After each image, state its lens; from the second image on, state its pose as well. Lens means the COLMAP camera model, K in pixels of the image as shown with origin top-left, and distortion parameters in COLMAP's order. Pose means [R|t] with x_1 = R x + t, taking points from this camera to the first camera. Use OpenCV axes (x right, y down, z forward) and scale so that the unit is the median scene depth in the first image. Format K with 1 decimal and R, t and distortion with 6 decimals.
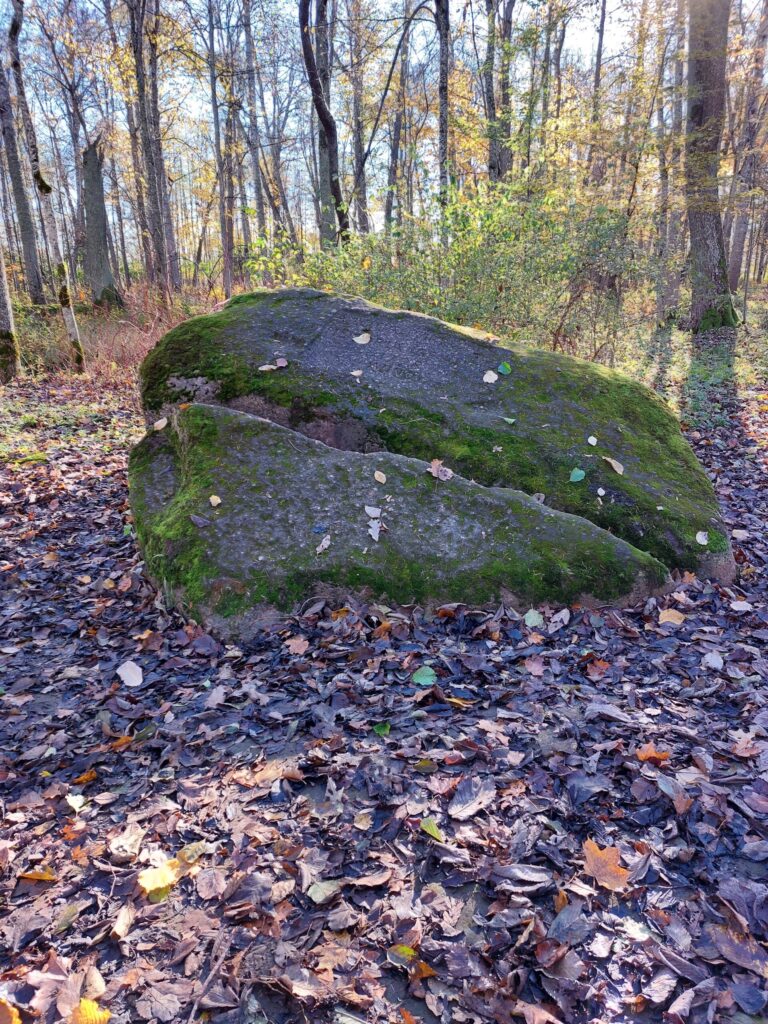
lens RADIAL K [[660.1, 0, 384.0], [0, 660.1, 512.0], [0, 0, 1]] dist [0.187843, -0.233677]
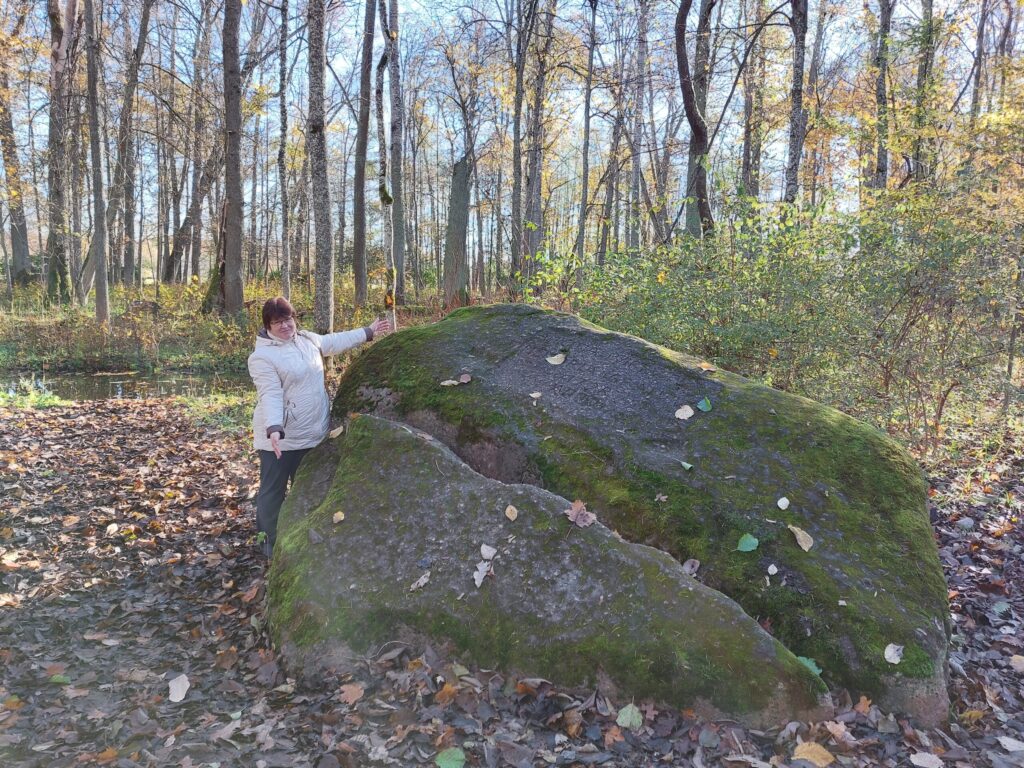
lens RADIAL K [[782.7, 0, 512.0], [0, 782.7, 384.0], [0, 0, 1]] dist [0.078186, -0.049745]
pose [[0.943707, 0.072832, -0.322665, 0.323162], [-0.136339, 0.974390, -0.178816, -0.034585], [0.301378, 0.212742, 0.929469, -0.000888]]
